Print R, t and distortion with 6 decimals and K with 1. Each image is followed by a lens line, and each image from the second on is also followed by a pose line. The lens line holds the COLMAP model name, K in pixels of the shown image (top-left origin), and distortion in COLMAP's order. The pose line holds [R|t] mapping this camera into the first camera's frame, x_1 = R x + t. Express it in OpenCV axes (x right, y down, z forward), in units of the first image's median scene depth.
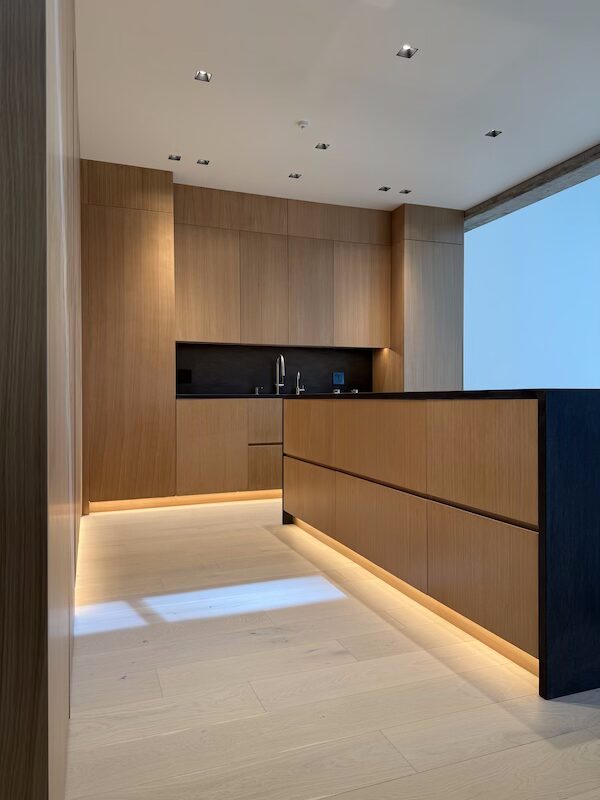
lens RADIAL K [[562.6, 0, 300.0], [0, 562.6, 400.0], [0, 0, 1]] dist [0.057585, -0.002691]
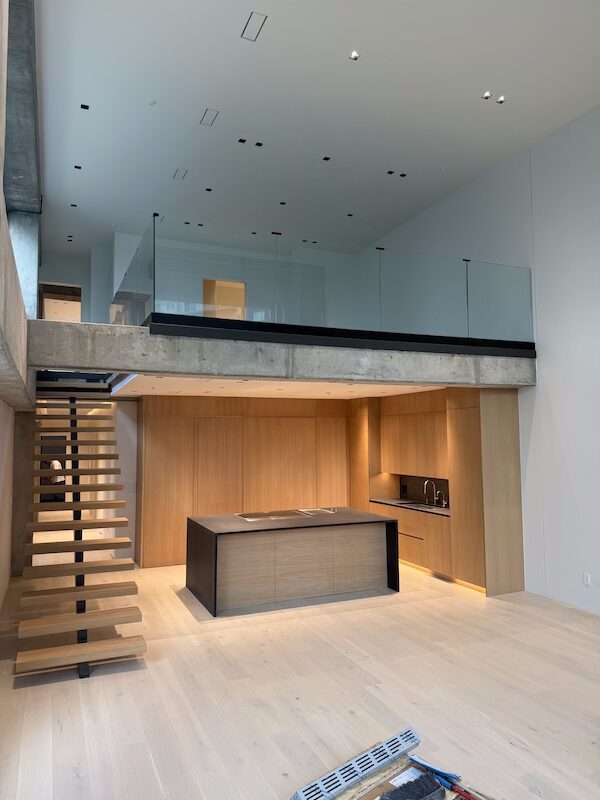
lens RADIAL K [[562.6, 0, 300.0], [0, 562.6, 400.0], [0, 0, 1]] dist [0.057585, -0.002691]
pose [[0.052998, -0.066488, -0.996379, 1.684228], [0.003220, 0.997787, -0.066411, -0.215275], [0.998589, 0.000312, 0.053095, 0.546932]]
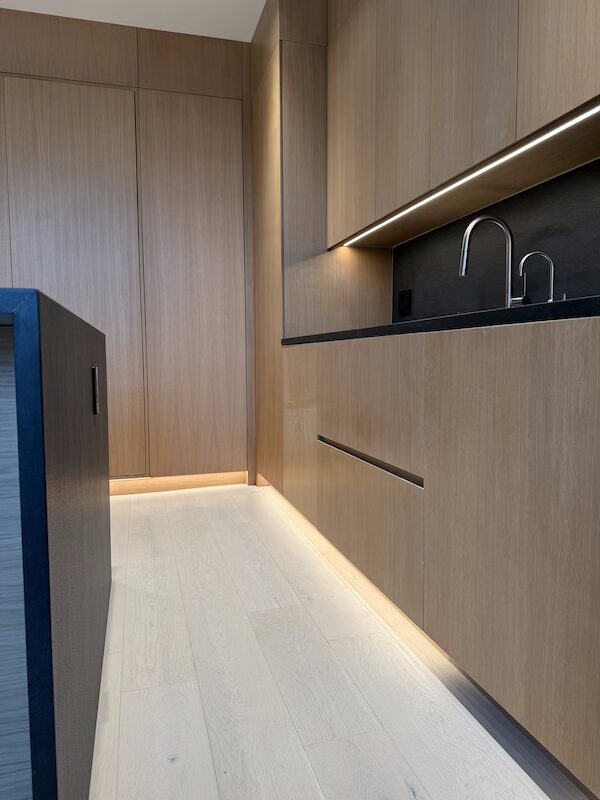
lens RADIAL K [[573.1, 0, 300.0], [0, 573.1, 400.0], [0, 0, 1]] dist [-0.000344, 0.000087]
pose [[-0.085721, 0.077842, -0.993274, 0.365638], [0.000700, 0.996948, 0.078069, 0.008721], [0.996319, 0.005997, -0.085514, 0.944291]]
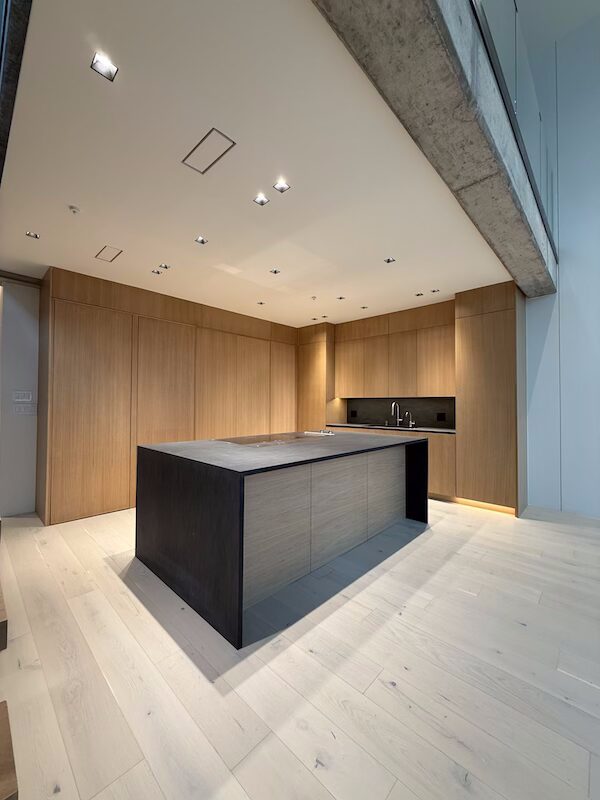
lens RADIAL K [[319.1, 0, 302.5], [0, 319.1, 398.9], [0, 0, 1]] dist [-0.001308, -0.000059]
pose [[0.437519, -0.011200, -0.899139, 0.730238], [-0.009890, 0.999802, -0.017266, -0.073780], [0.899155, 0.016446, 0.437322, 0.339913]]
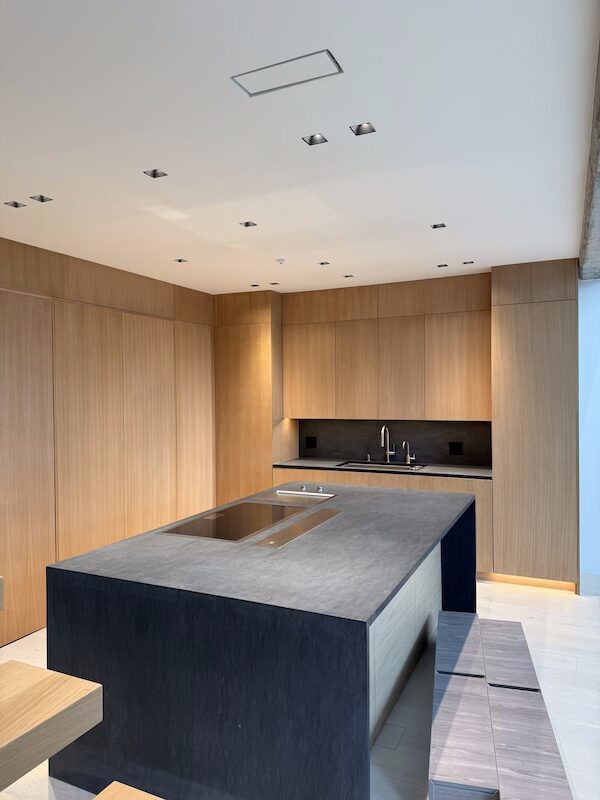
lens RADIAL K [[562.6, 0, 300.0], [0, 562.6, 400.0], [0, 0, 1]] dist [0.057585, -0.002691]
pose [[0.694562, 0.001648, -0.719431, 0.642128], [0.005771, 0.999952, 0.007863, -0.143576], [0.719410, -0.009613, 0.694519, 0.145538]]
